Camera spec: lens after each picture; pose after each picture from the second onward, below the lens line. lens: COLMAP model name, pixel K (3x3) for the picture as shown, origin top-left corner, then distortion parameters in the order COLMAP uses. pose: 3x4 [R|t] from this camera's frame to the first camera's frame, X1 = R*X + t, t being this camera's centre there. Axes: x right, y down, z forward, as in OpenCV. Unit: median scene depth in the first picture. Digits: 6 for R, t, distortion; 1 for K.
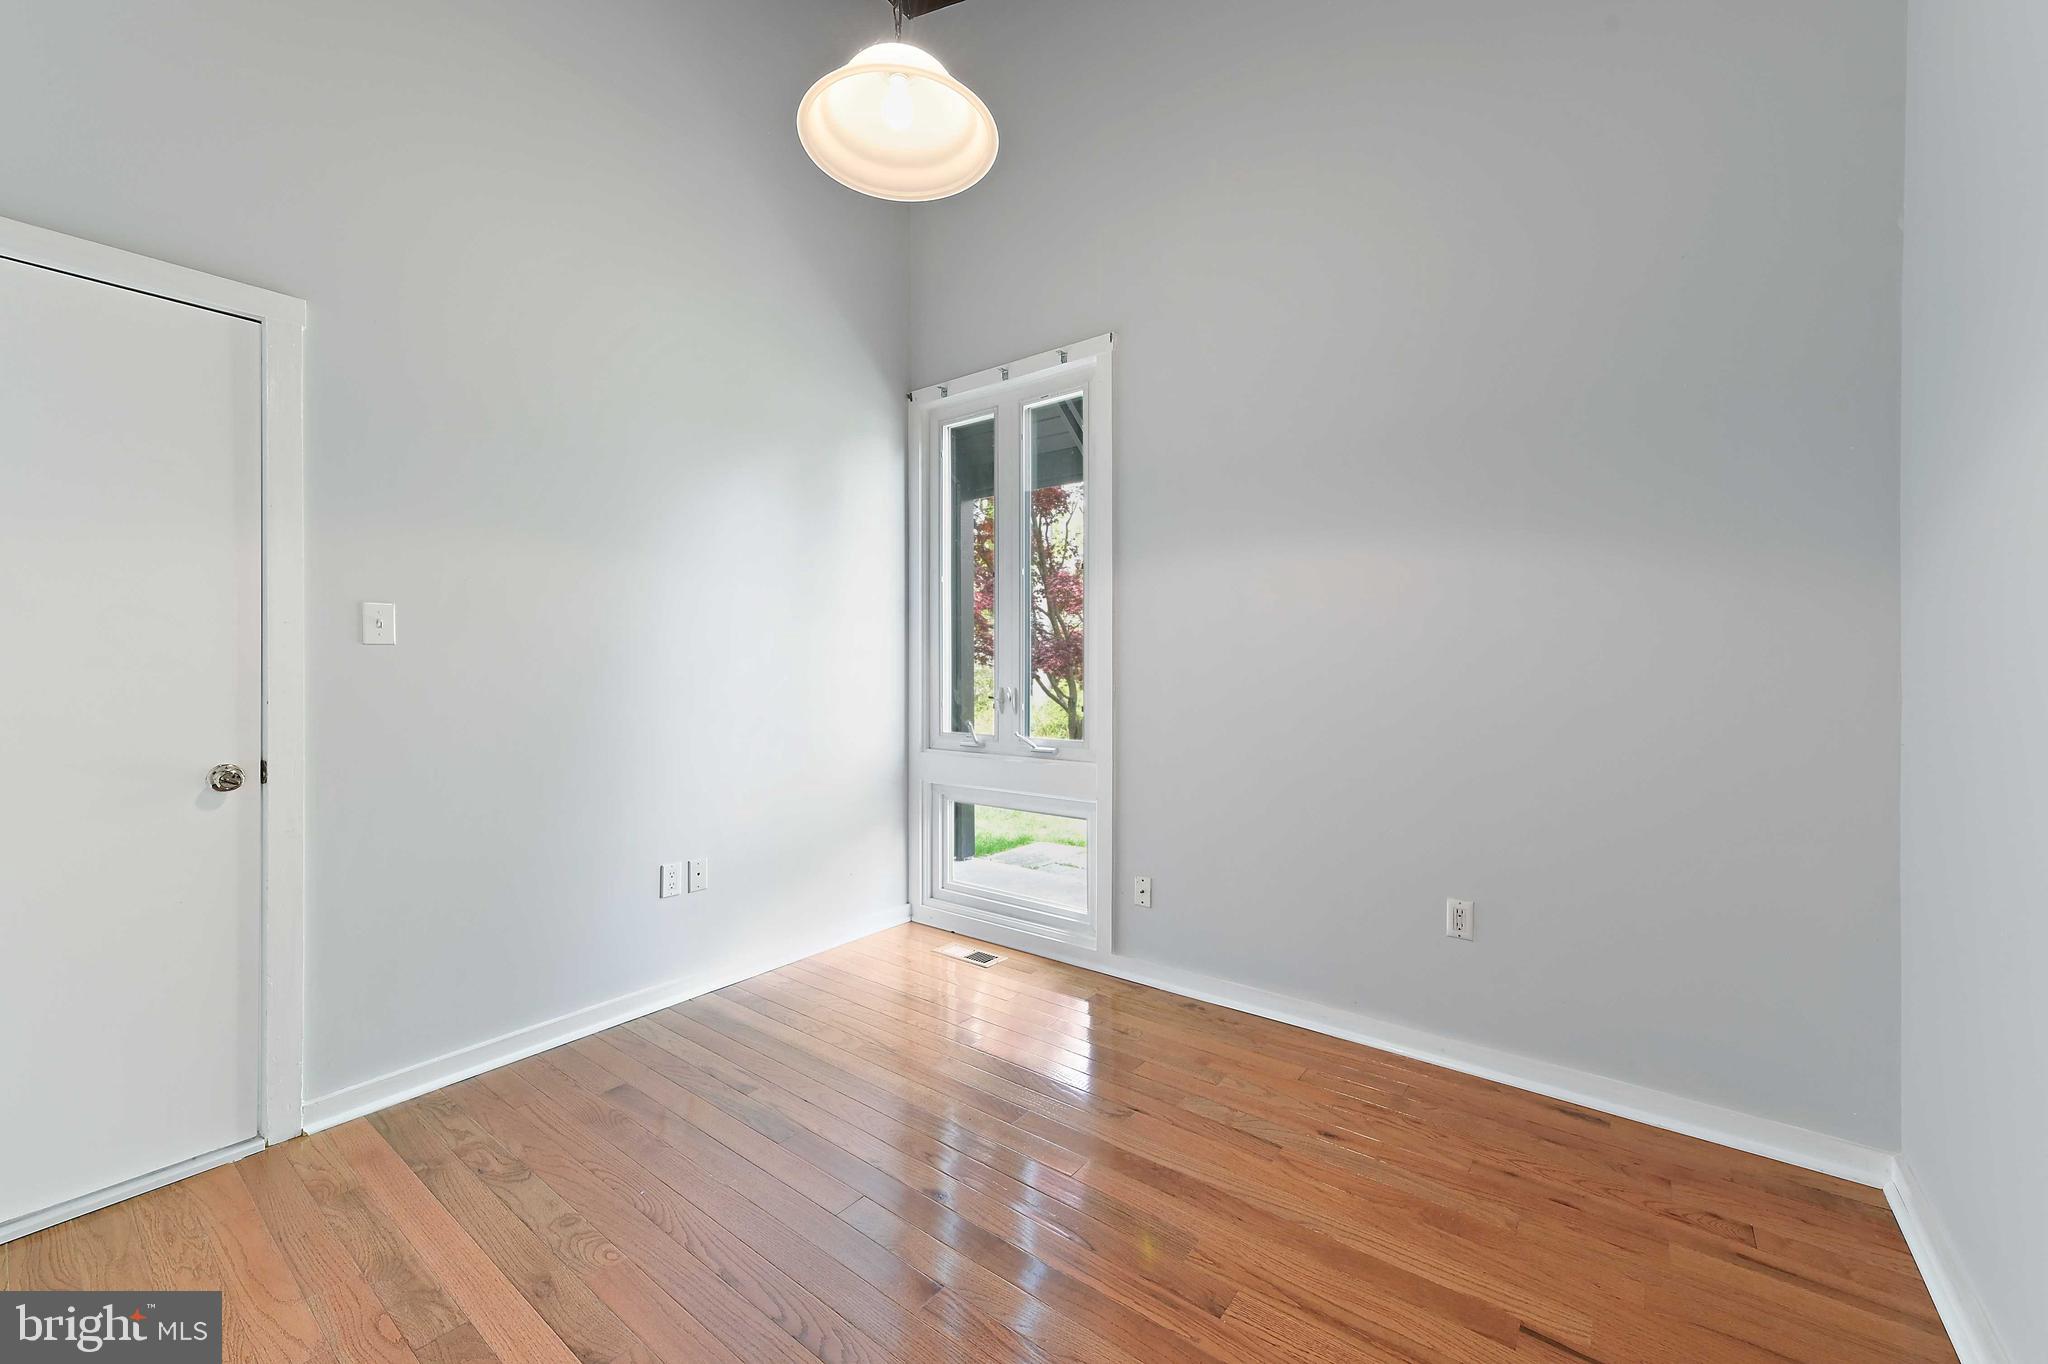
lens RADIAL K [[814.4, 0, 1038.6], [0, 814.4, 666.2], [0, 0, 1]] dist [0.002364, 0.000168]
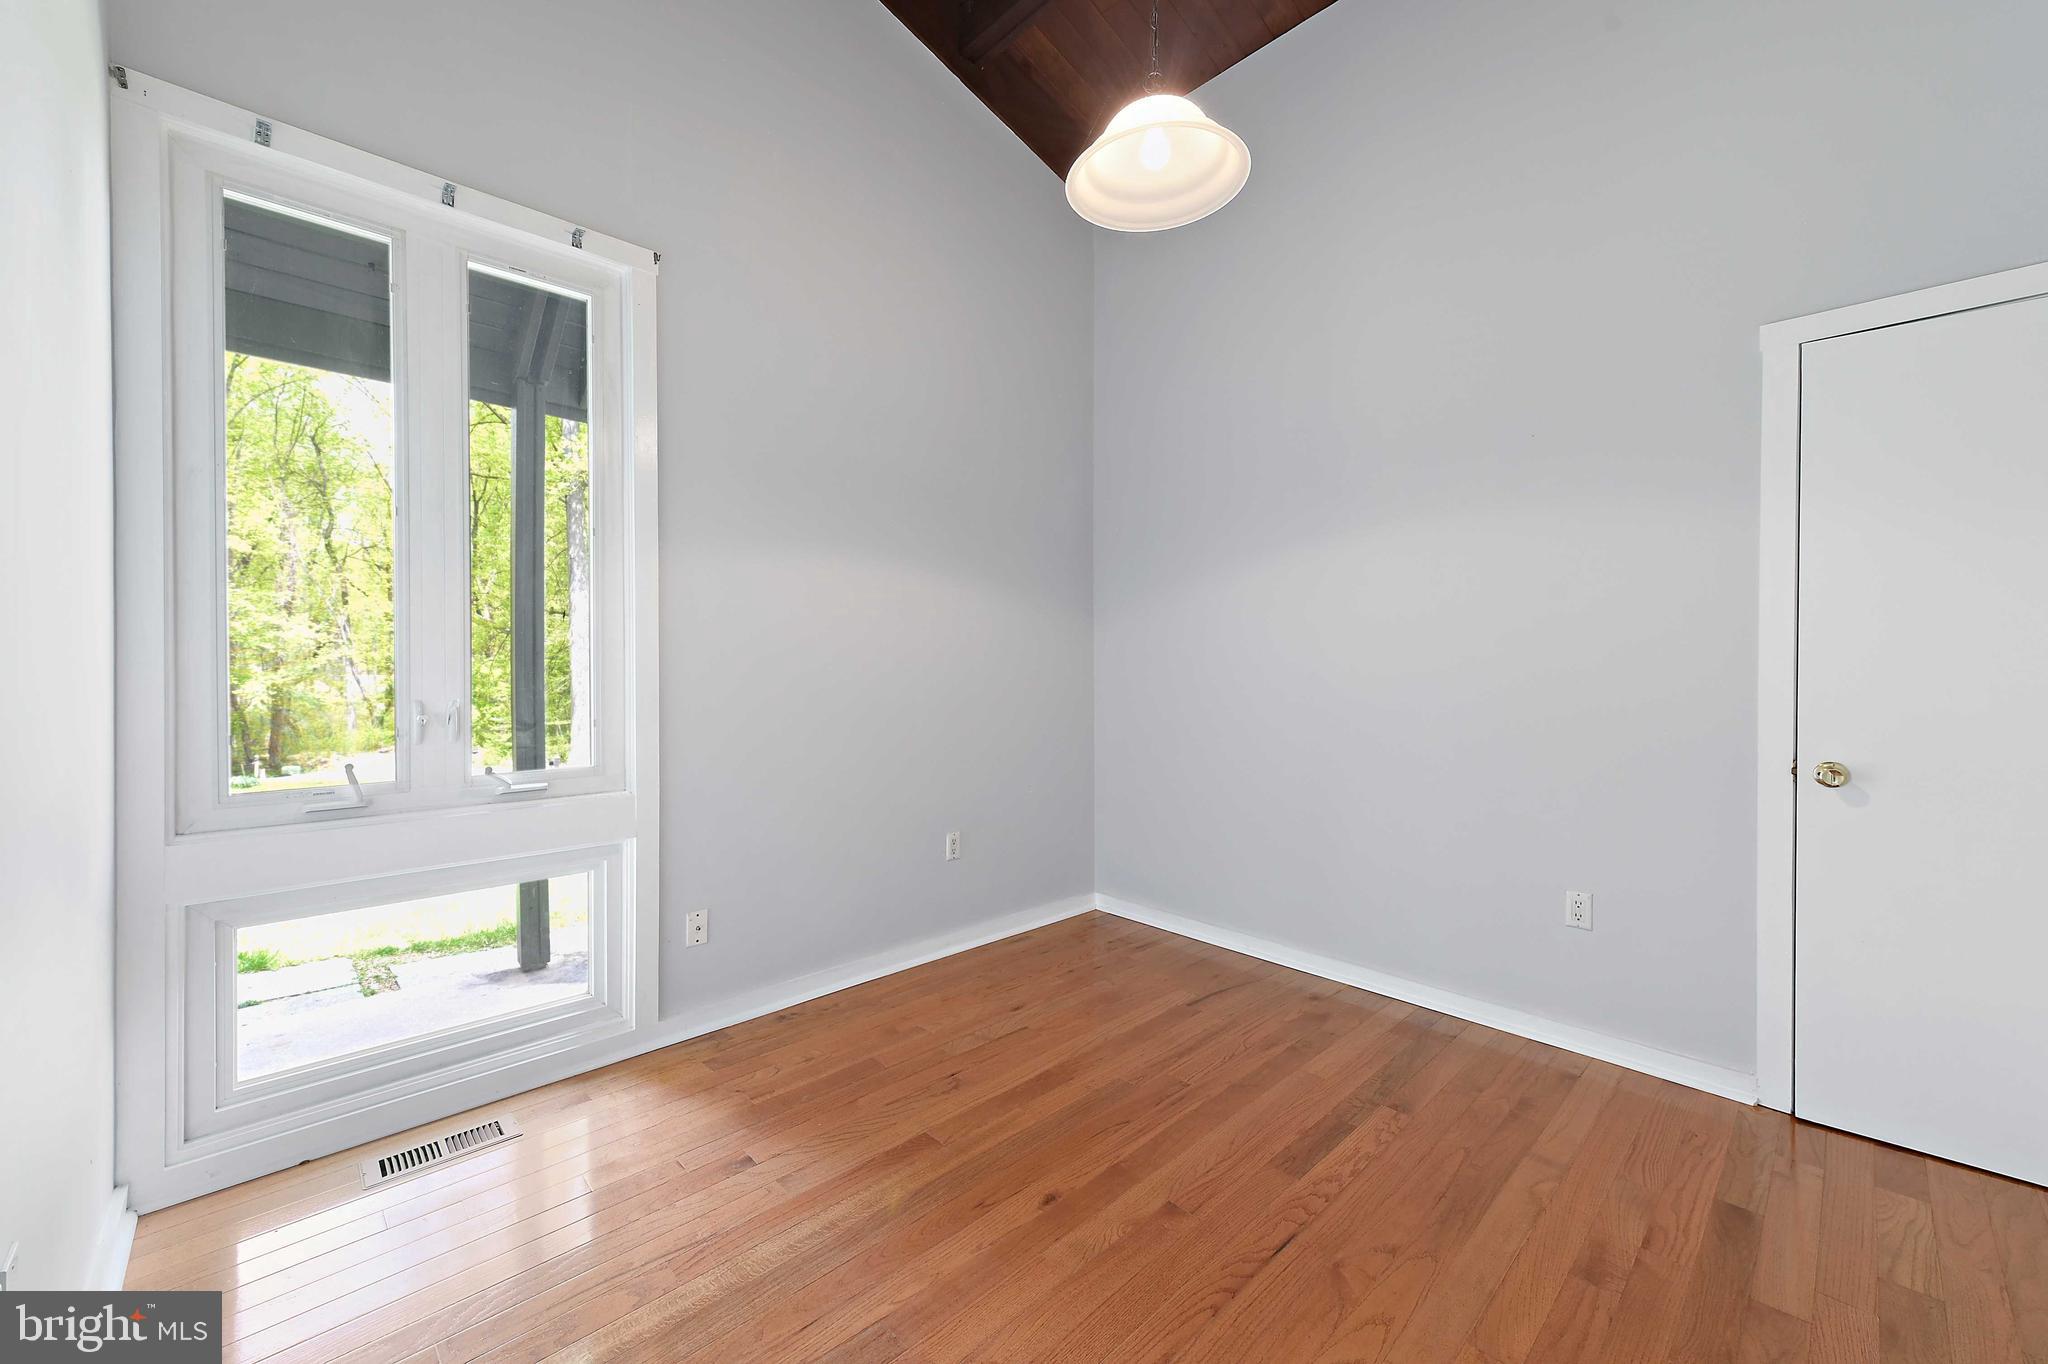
lens RADIAL K [[796.3, 0, 1023.2], [0, 796.3, 673.6], [0, 0, 1]] dist [0.001439, 0.000160]
pose [[0.148384, -0.008184, 0.988896, -0.667591], [-0.000901, 0.999964, 0.008411, -0.000598], [-0.988929, -0.002139, 0.148372, 0.547517]]
